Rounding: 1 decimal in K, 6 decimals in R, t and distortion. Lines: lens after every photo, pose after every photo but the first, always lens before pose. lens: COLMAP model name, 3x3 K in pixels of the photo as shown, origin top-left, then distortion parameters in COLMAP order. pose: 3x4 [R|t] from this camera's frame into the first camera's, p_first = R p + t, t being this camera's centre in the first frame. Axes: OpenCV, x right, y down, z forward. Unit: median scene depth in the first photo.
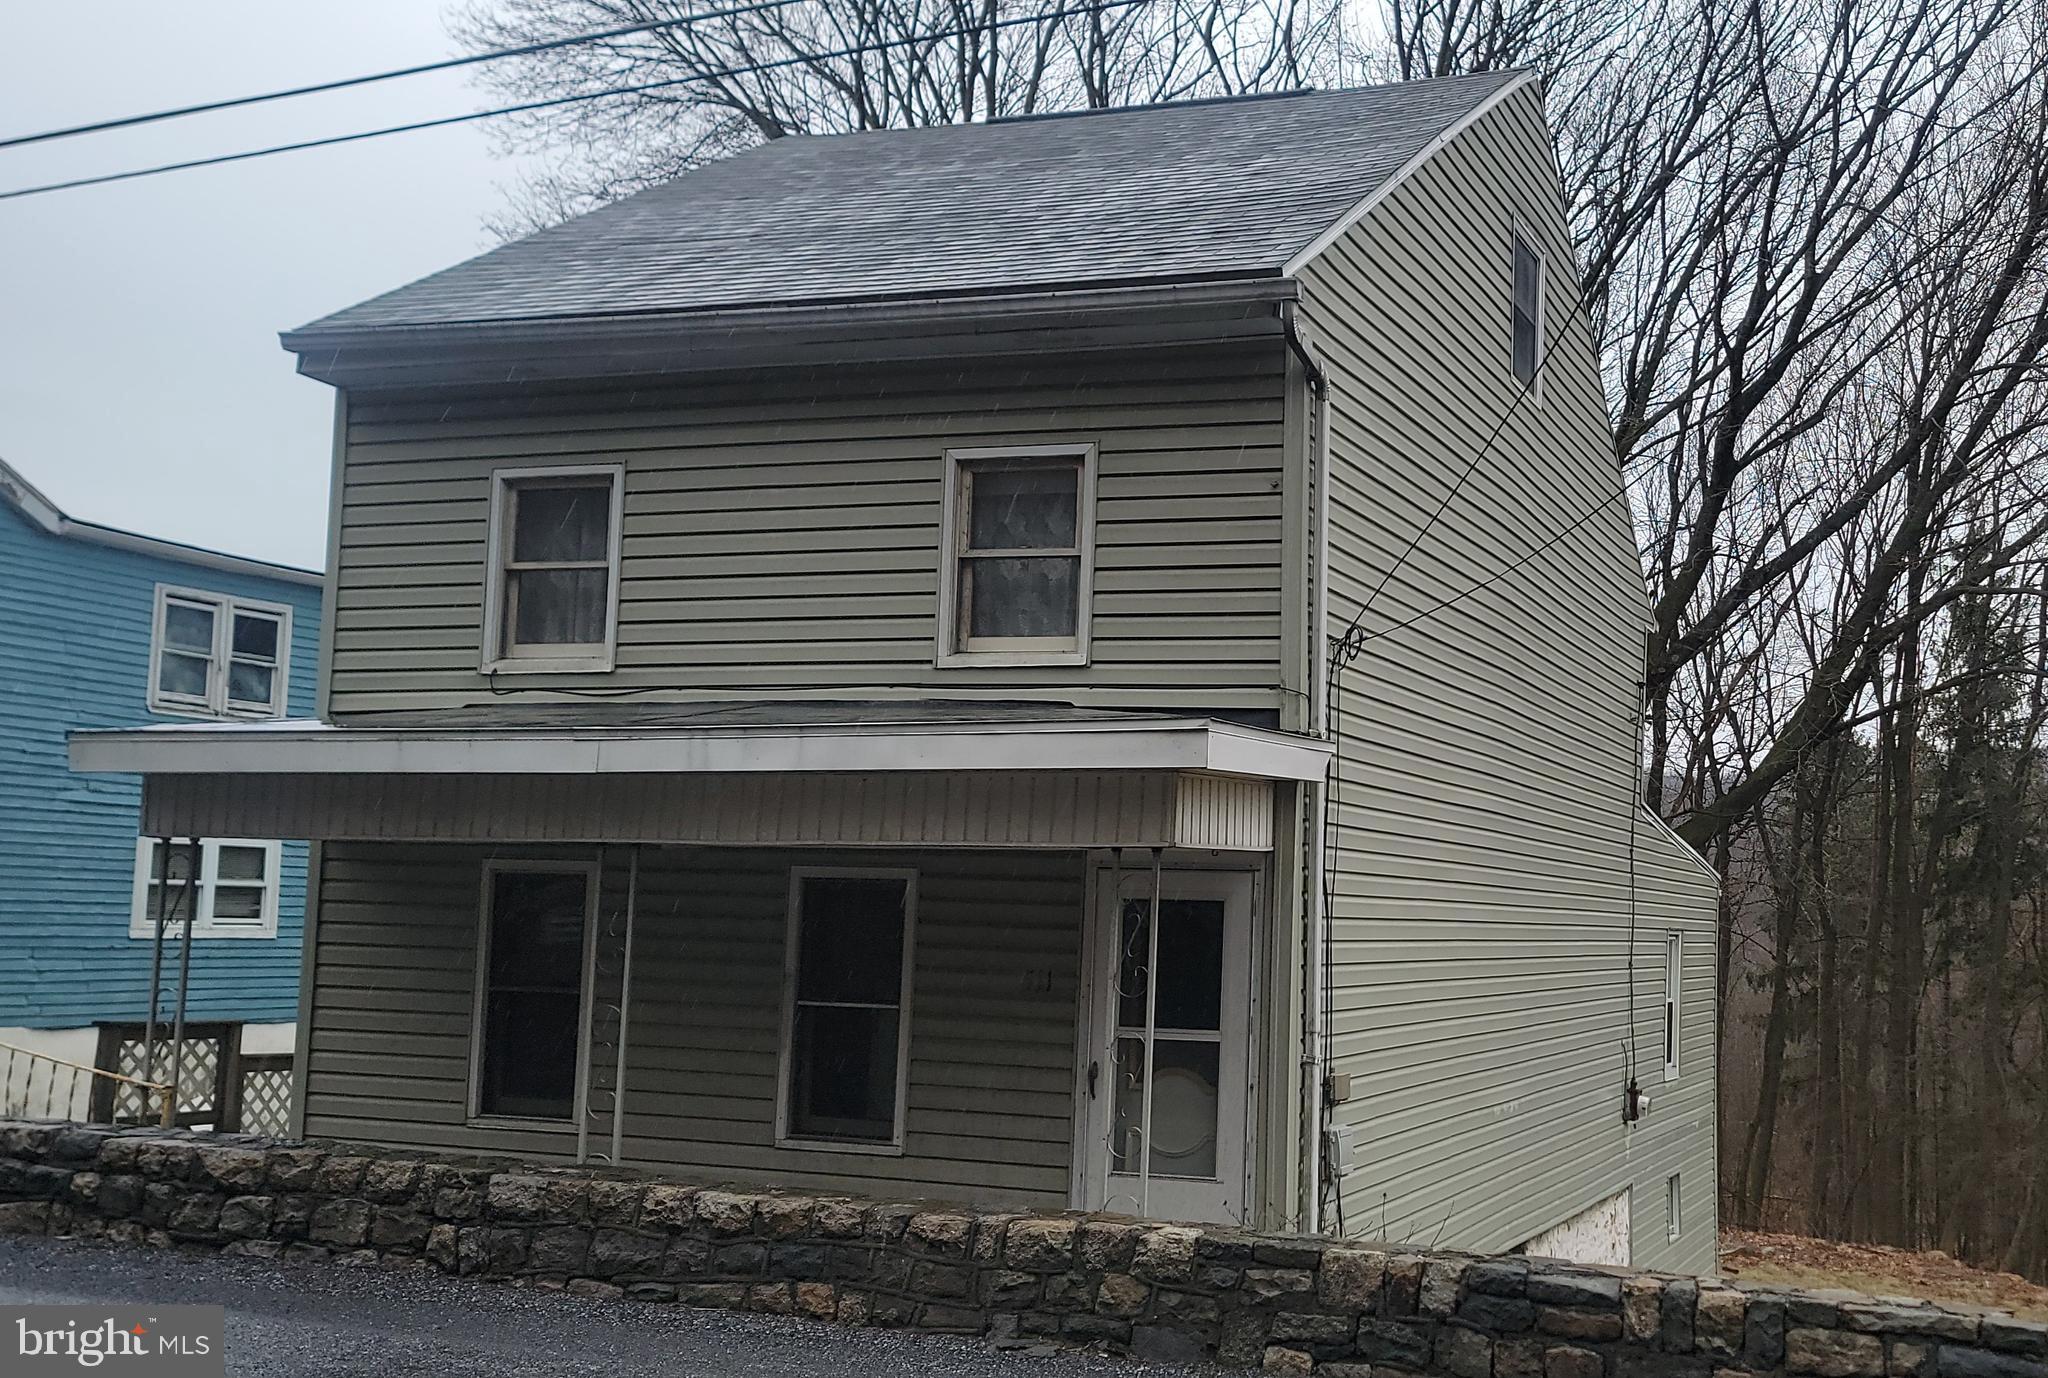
lens RADIAL K [[2073.4, 0, 1024.0], [0, 2073.4, 689.0], [0, 0, 1]] dist [0.045542, -0.015357]
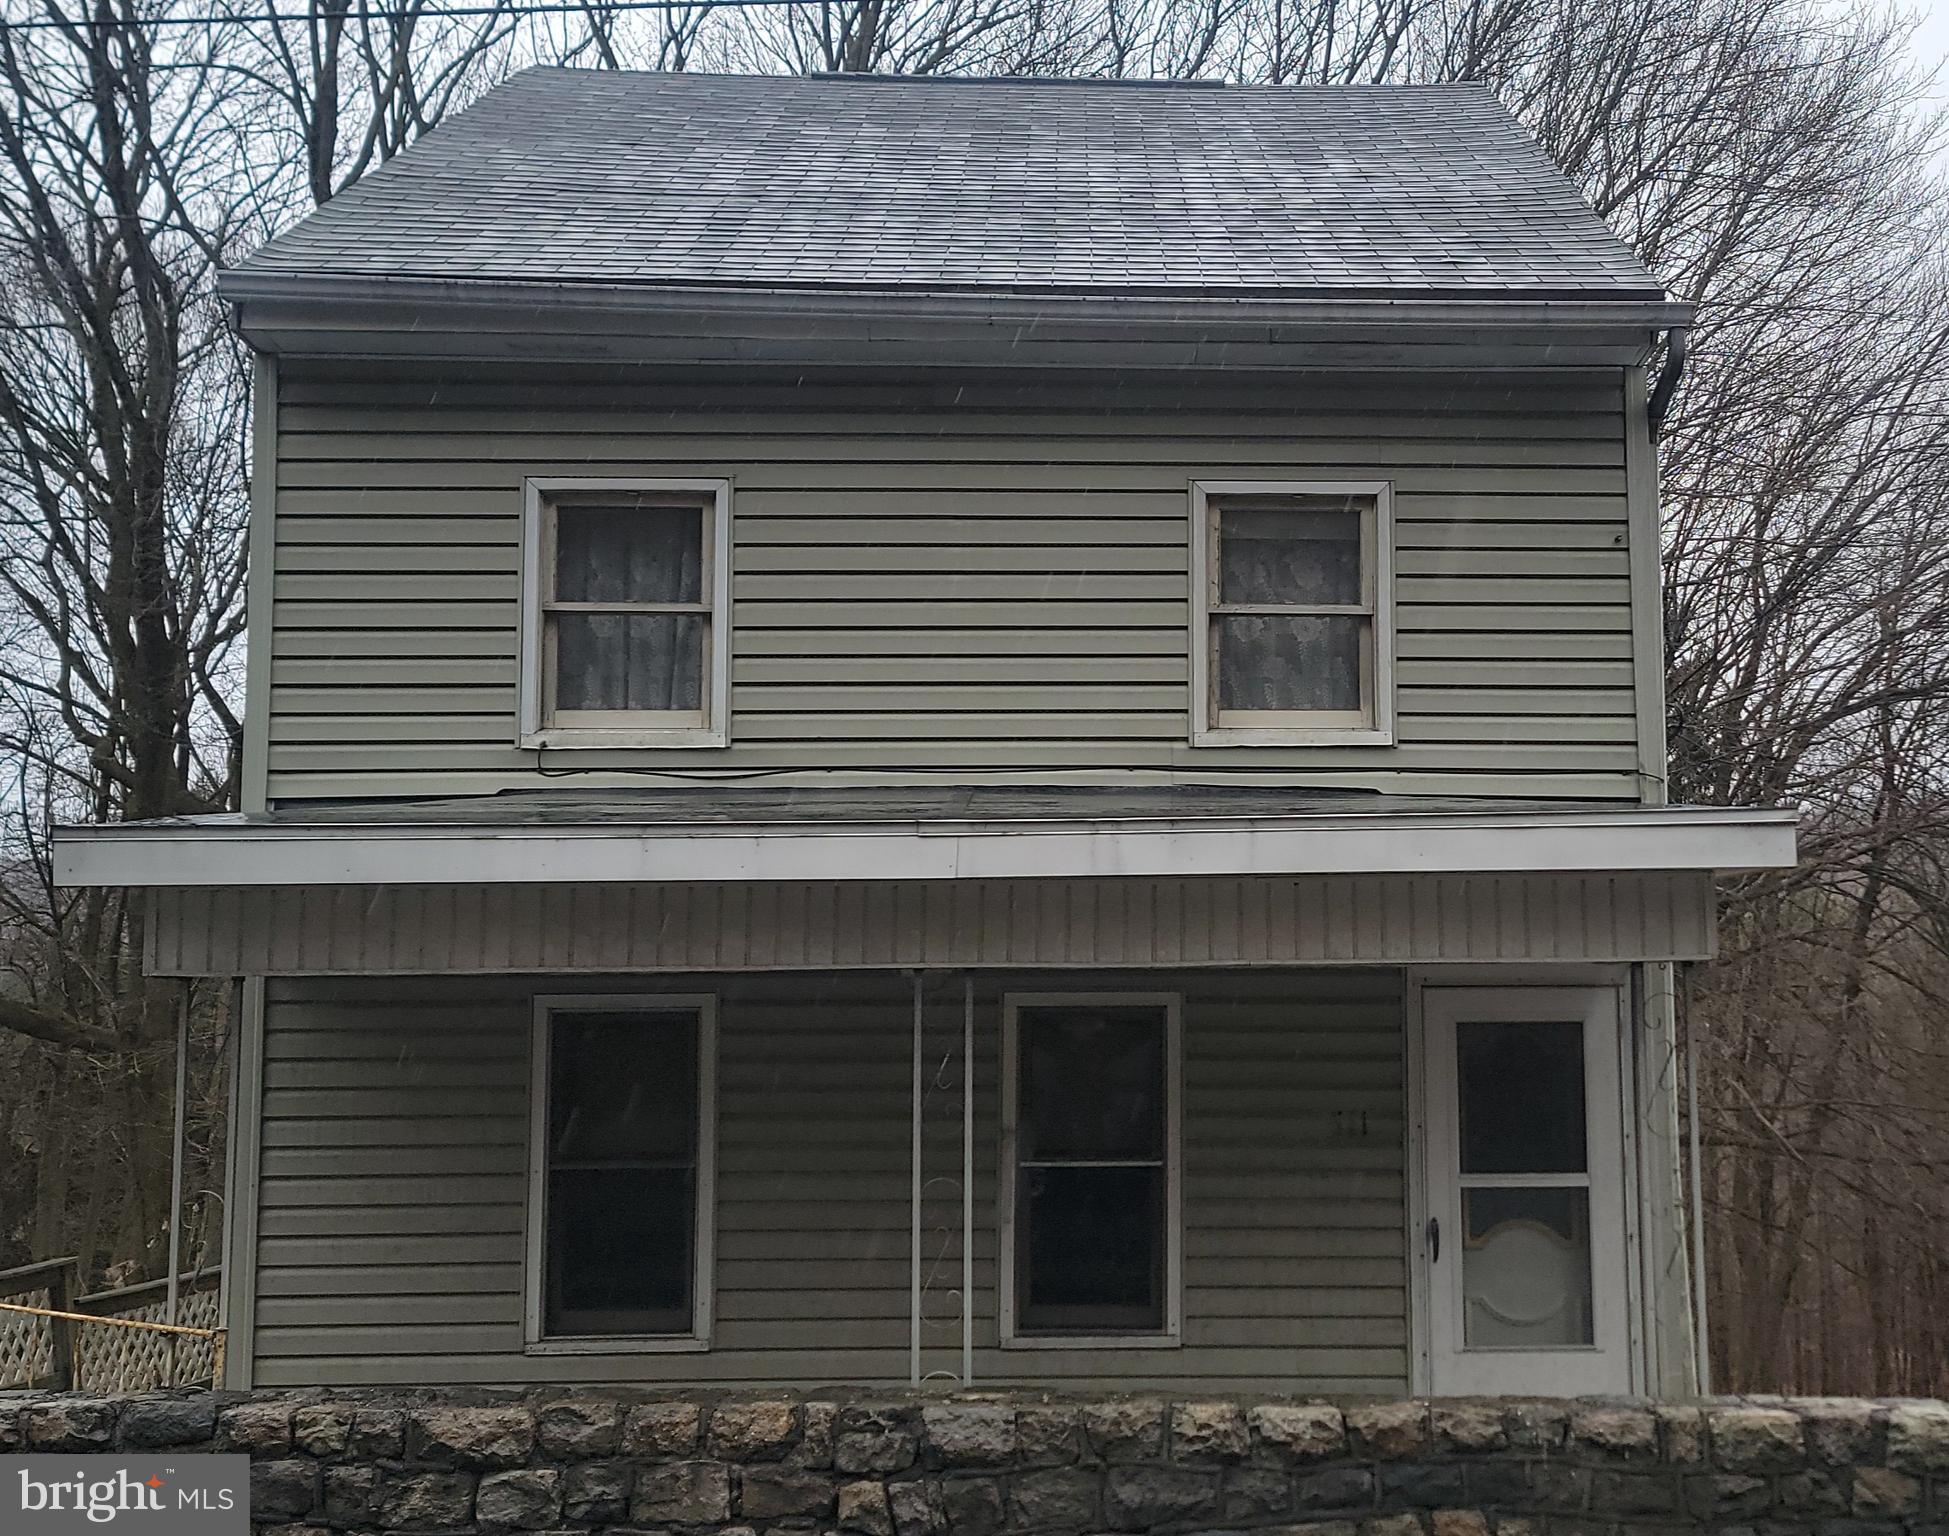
lens RADIAL K [[2400.6, 0, 974.5], [0, 2400.6, 768.0], [0, 0, 1]] dist [0.098952, -0.027605]
pose [[0.934655, 0.006721, 0.355492, -0.484787], [-0.005543, 0.999975, -0.004333, 0.002924], [-0.355512, 0.002079, 0.934669, 0.149739]]
